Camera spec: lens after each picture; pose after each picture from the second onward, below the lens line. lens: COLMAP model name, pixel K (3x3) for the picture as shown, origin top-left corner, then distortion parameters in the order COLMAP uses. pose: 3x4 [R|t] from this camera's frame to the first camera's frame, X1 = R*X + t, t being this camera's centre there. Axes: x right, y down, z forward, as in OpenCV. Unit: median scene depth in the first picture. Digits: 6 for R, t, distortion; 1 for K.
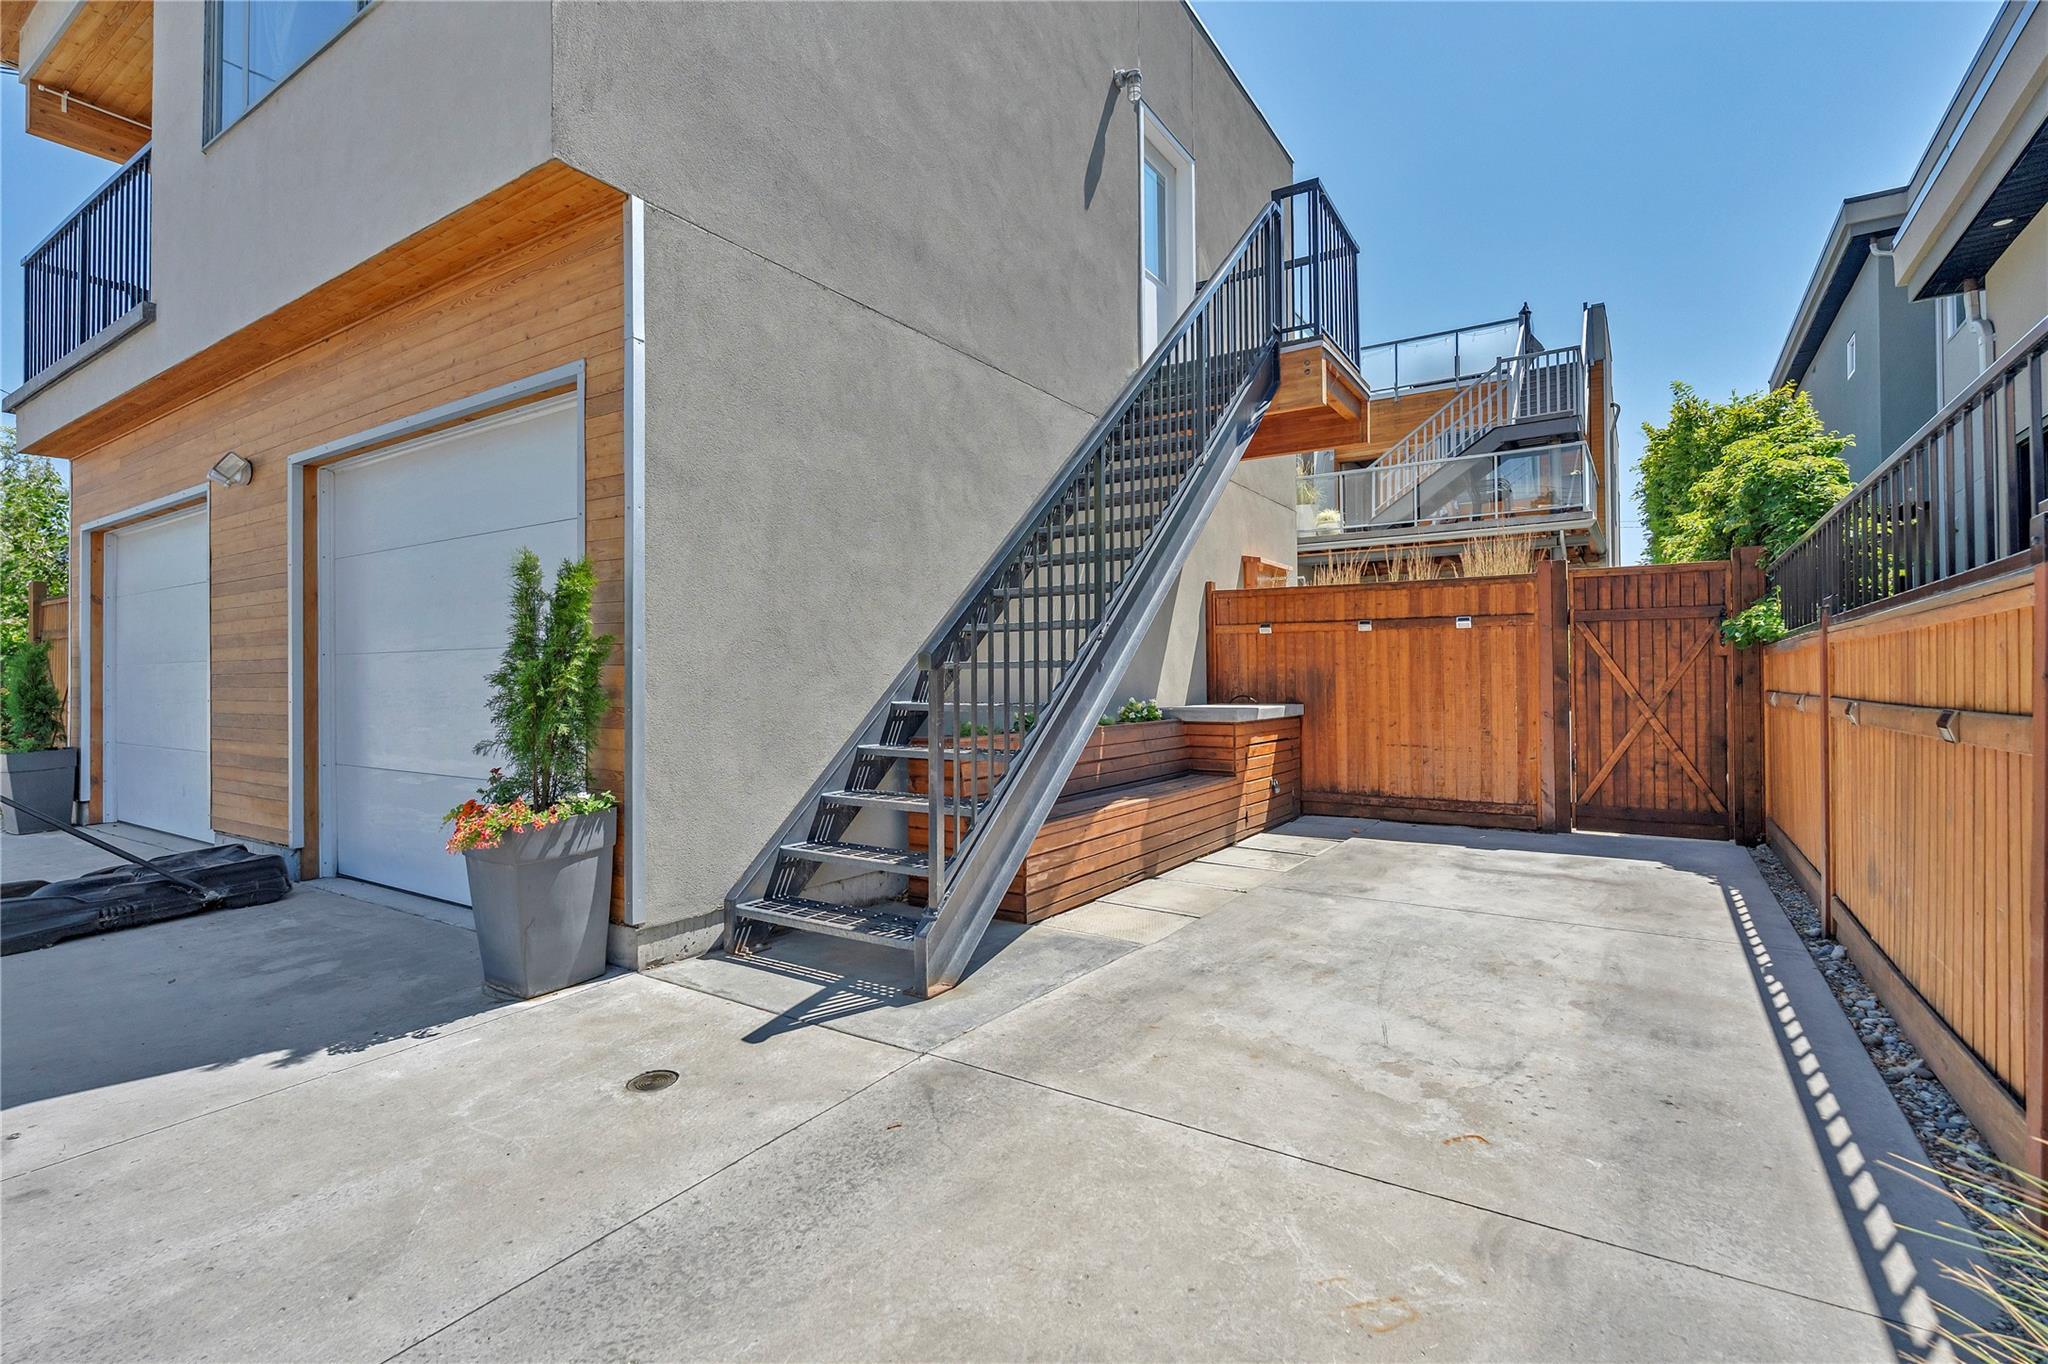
lens RADIAL K [[932.0, 0, 1028.4], [0, 932.0, 671.9], [0, 0, 1]] dist [-0.004686, -0.000215]
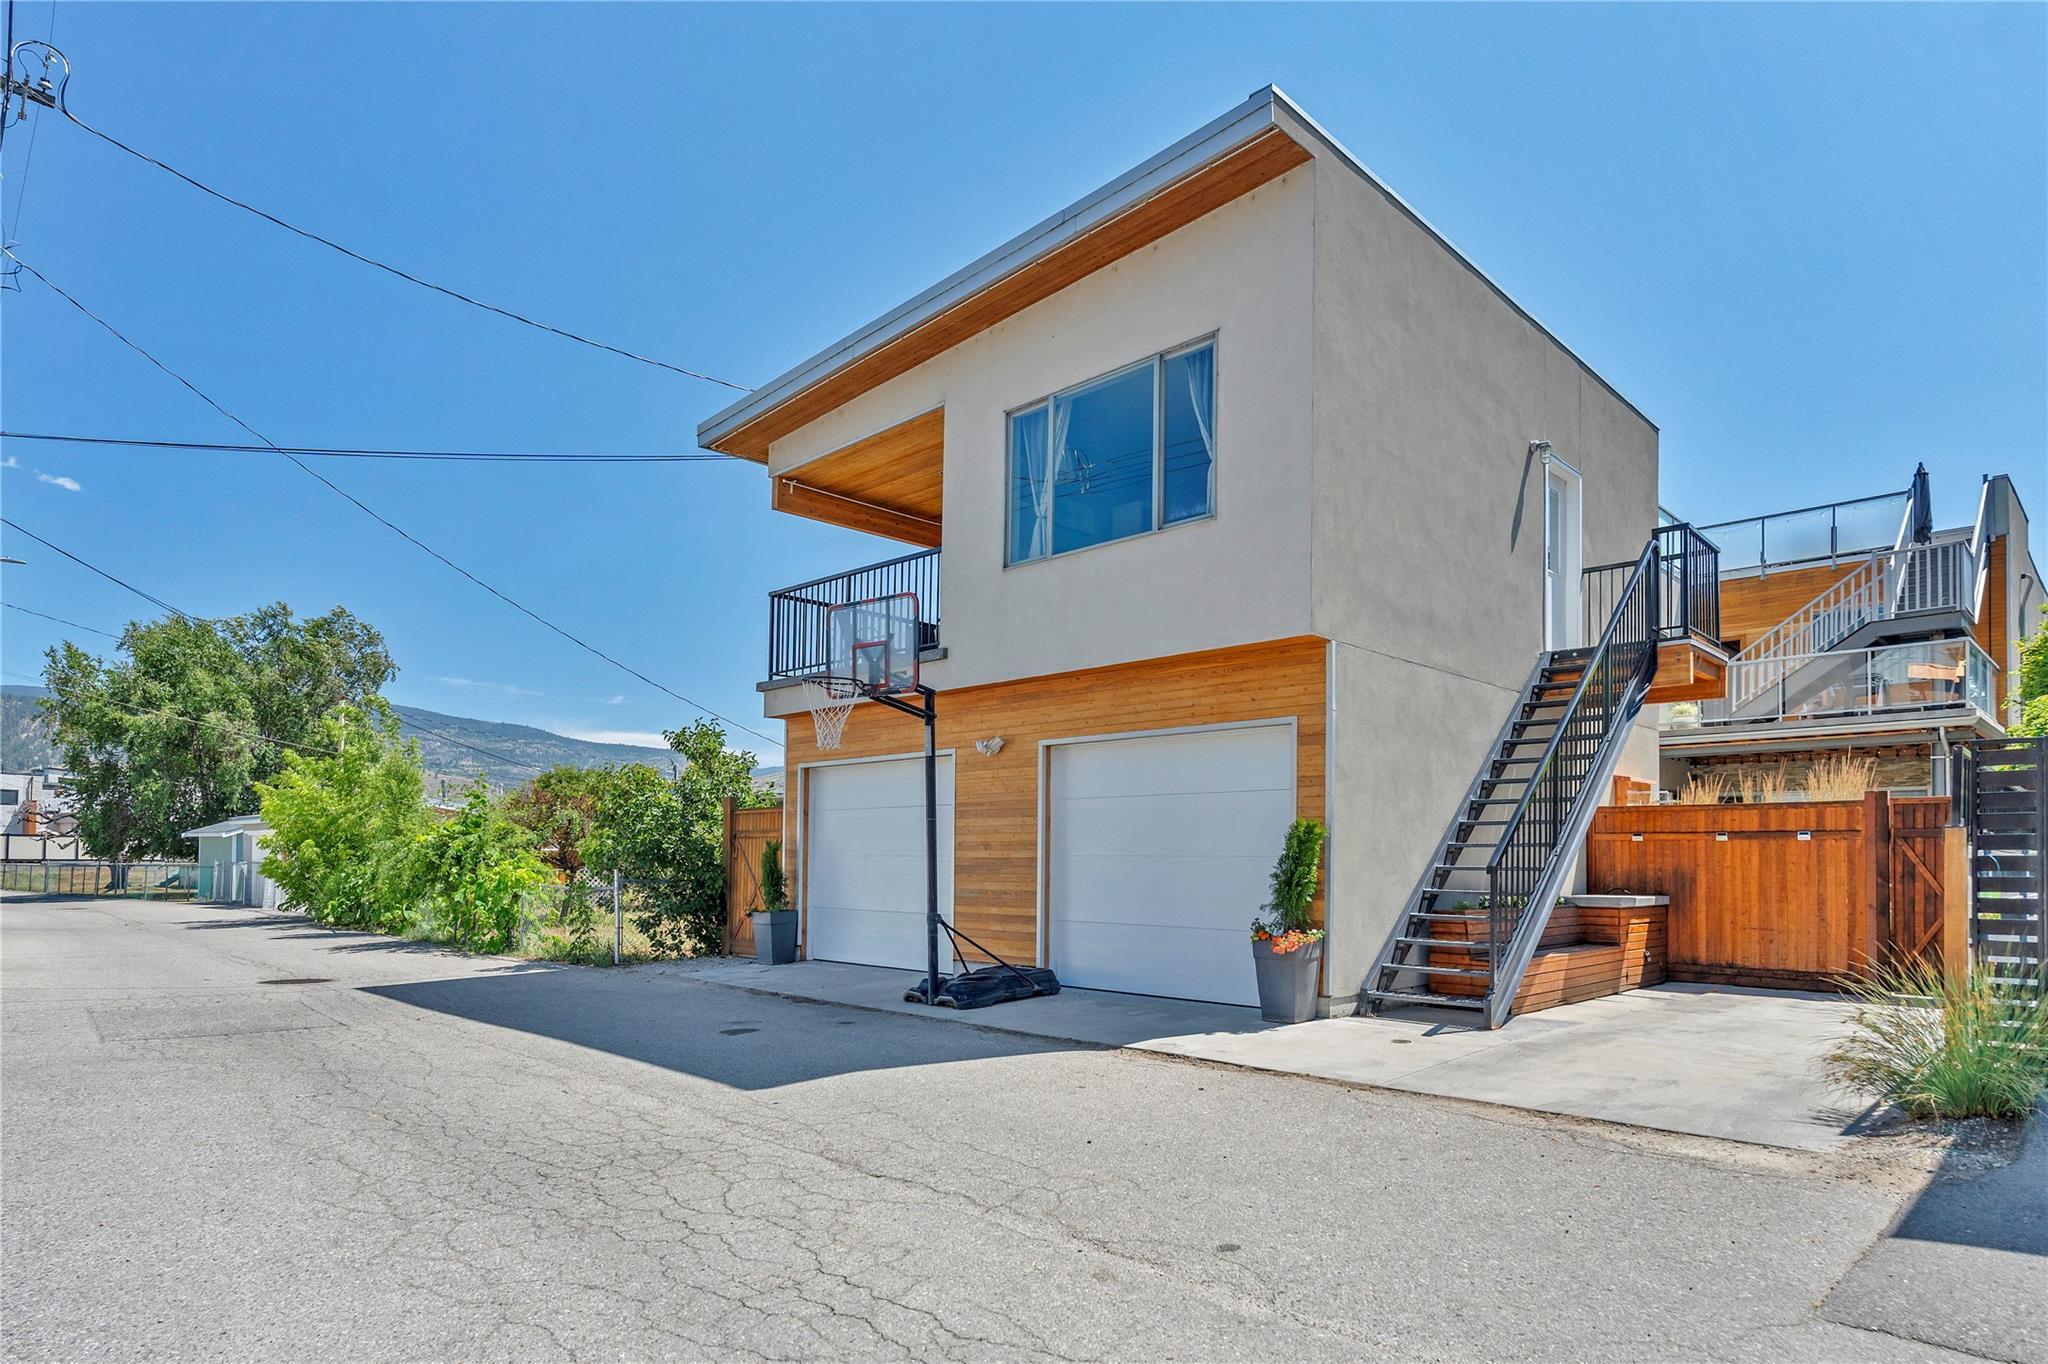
lens RADIAL K [[1130.0, 0, 1057.7], [0, 1130.0, 847.4], [0, 0, 1]] dist [0.003439, 0.002073]
pose [[0.982618, 0.009654, -0.185389, -0.276393], [-0.010553, 0.999937, -0.003862, -0.019718], [0.185340, 0.005752, 0.982658, -0.779784]]
